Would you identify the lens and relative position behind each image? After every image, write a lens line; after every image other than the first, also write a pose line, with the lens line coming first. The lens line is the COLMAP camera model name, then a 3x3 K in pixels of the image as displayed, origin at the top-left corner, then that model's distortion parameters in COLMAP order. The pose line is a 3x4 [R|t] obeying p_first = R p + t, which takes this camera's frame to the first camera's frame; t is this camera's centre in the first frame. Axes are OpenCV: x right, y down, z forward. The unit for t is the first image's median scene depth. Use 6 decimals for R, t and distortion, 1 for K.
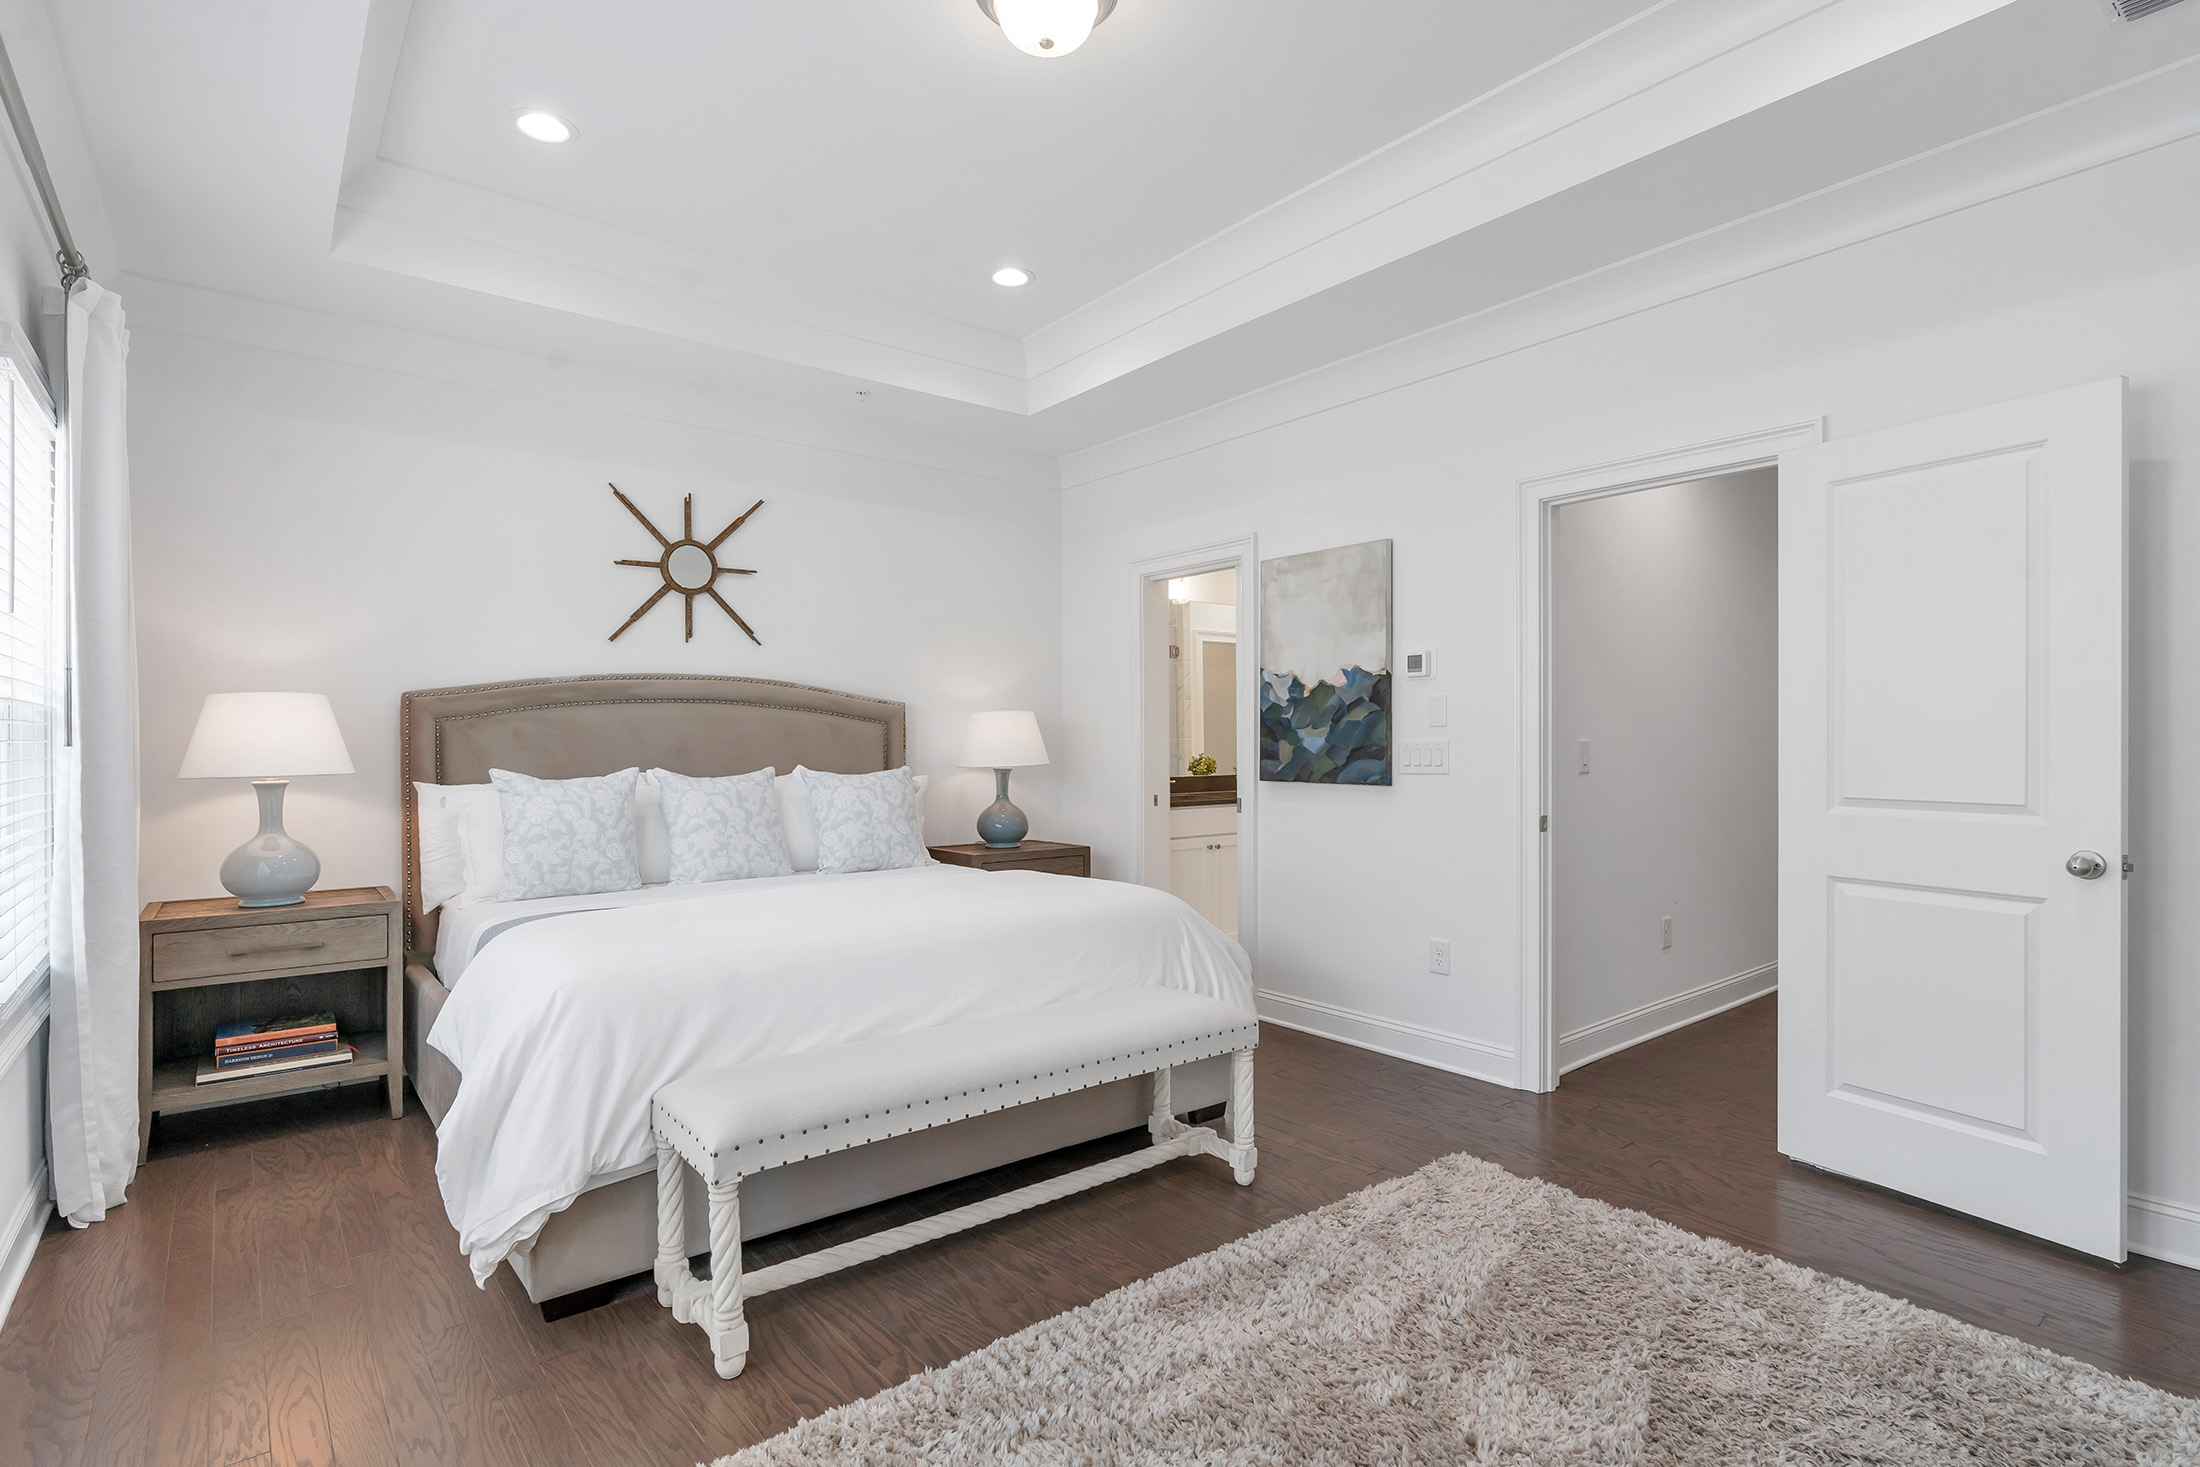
lens RADIAL K [[1056.2, 0, 1116.9], [0, 1056.2, 742.1], [0, 0, 1]] dist [-0.011293, -0.000130]
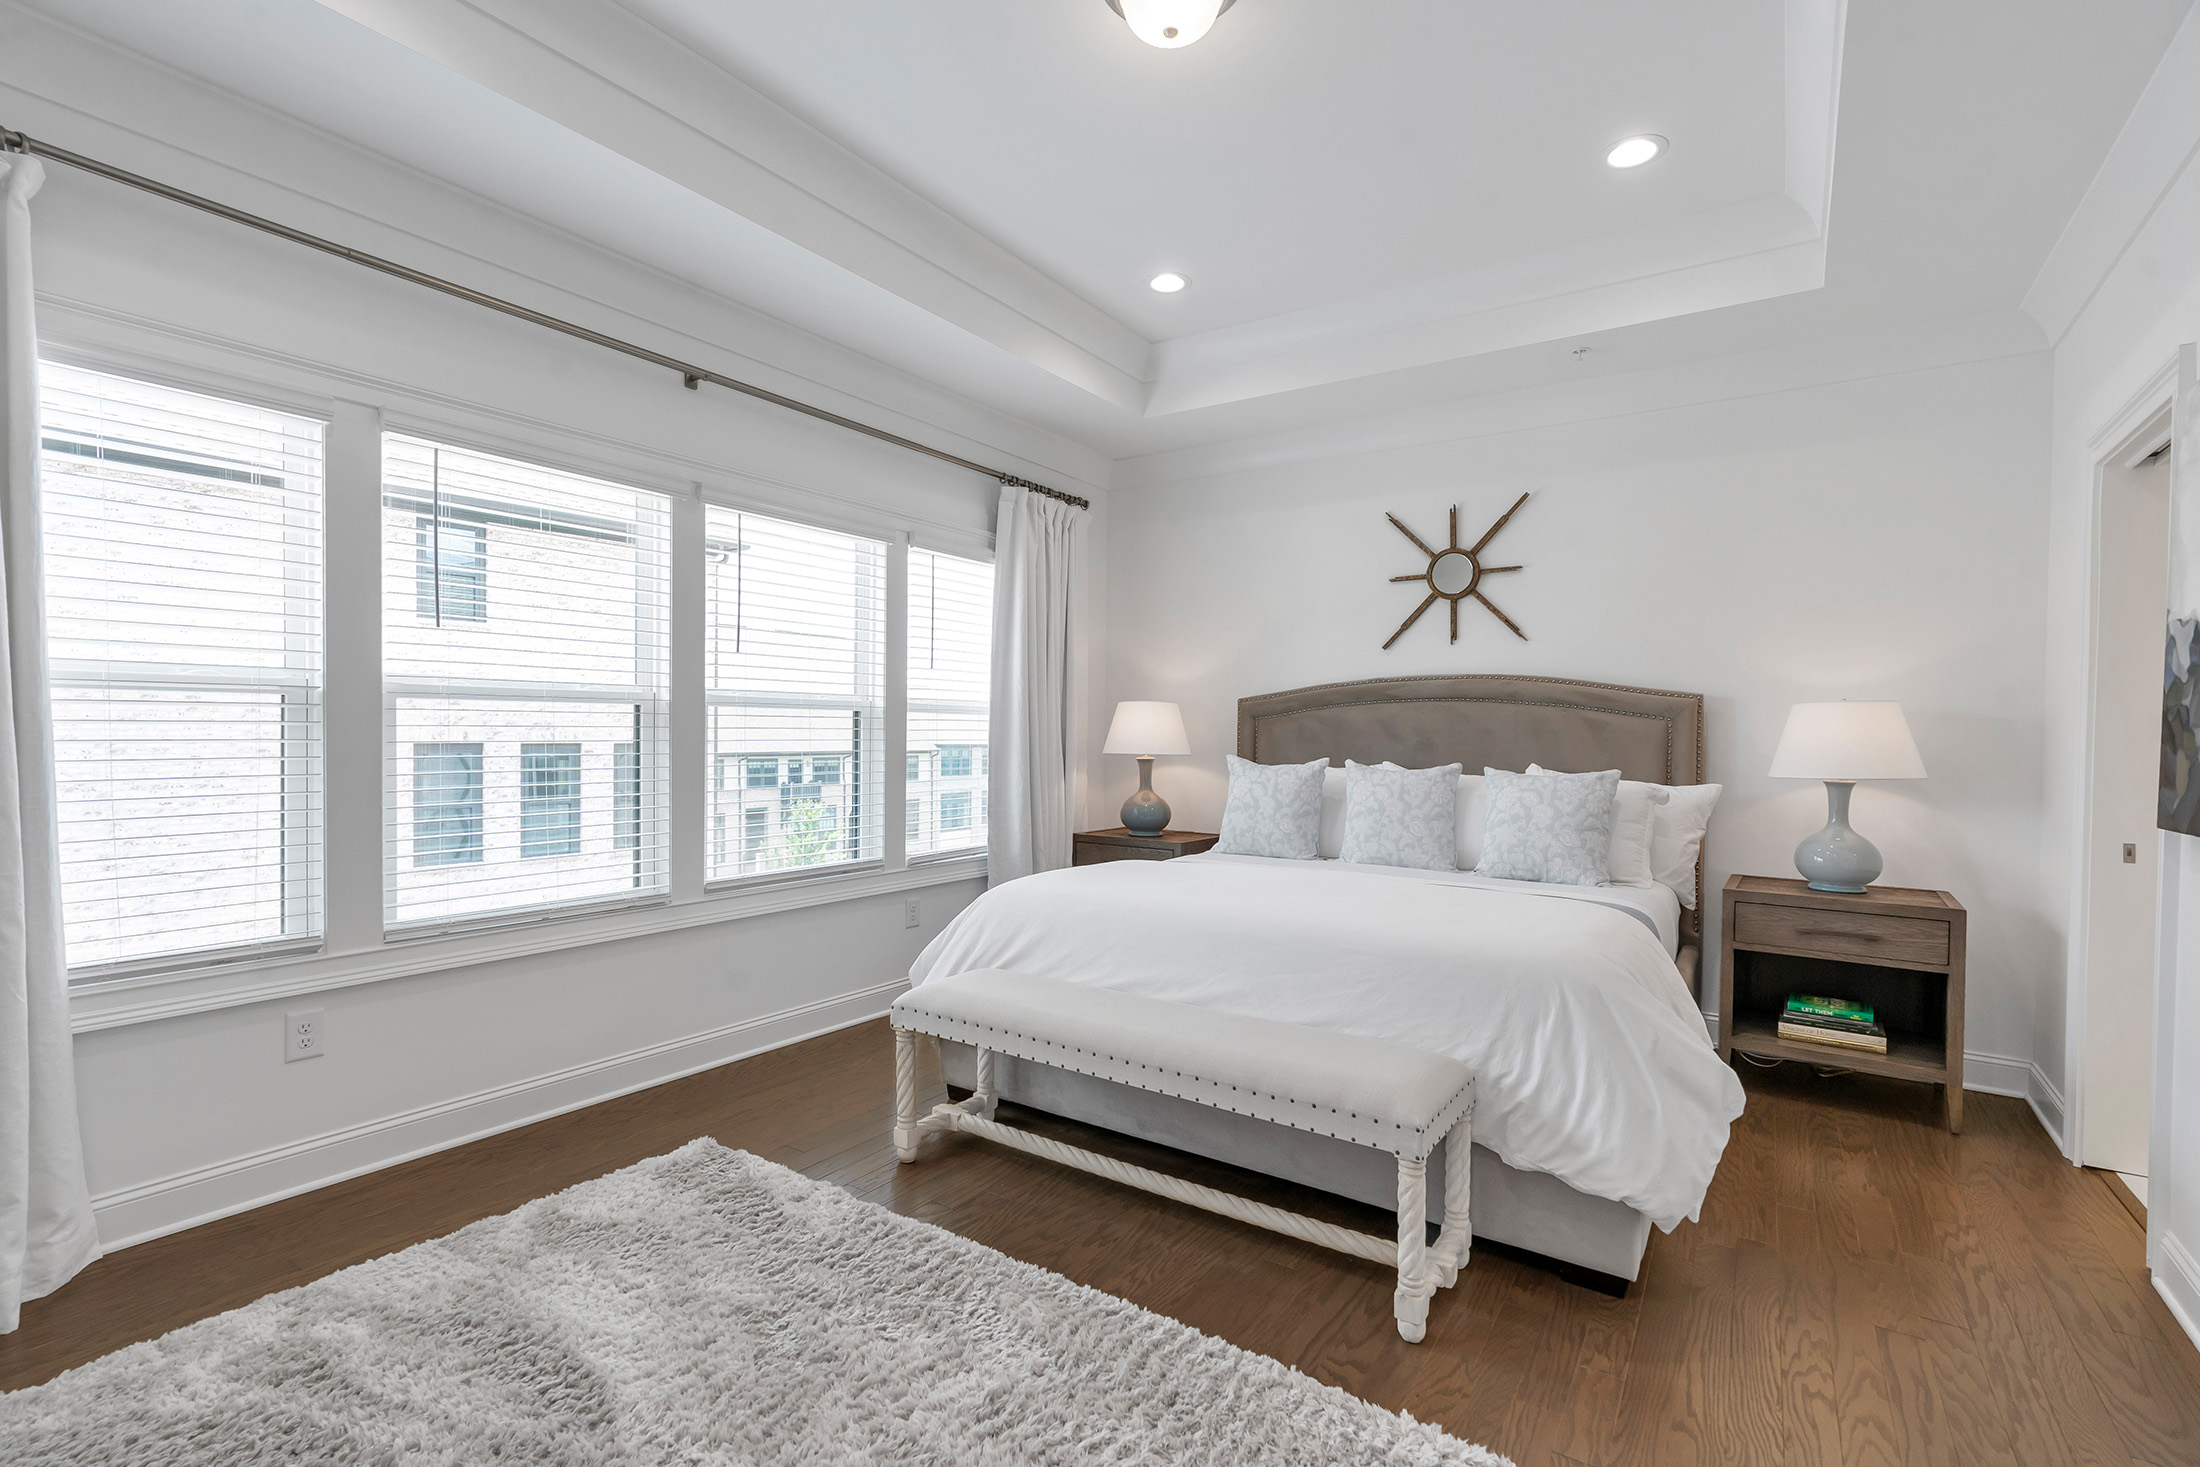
lens RADIAL K [[1007.1, 0, 1116.6], [0, 1007.1, 733.3], [0, 0, 1]] dist [-0.005954, 0.001409]
pose [[0.297513, 0.013816, -0.954618, 0.479533], [-0.010707, 0.999881, 0.011134, -0.012123], [0.954658, 0.006909, 0.297625, 0.379199]]
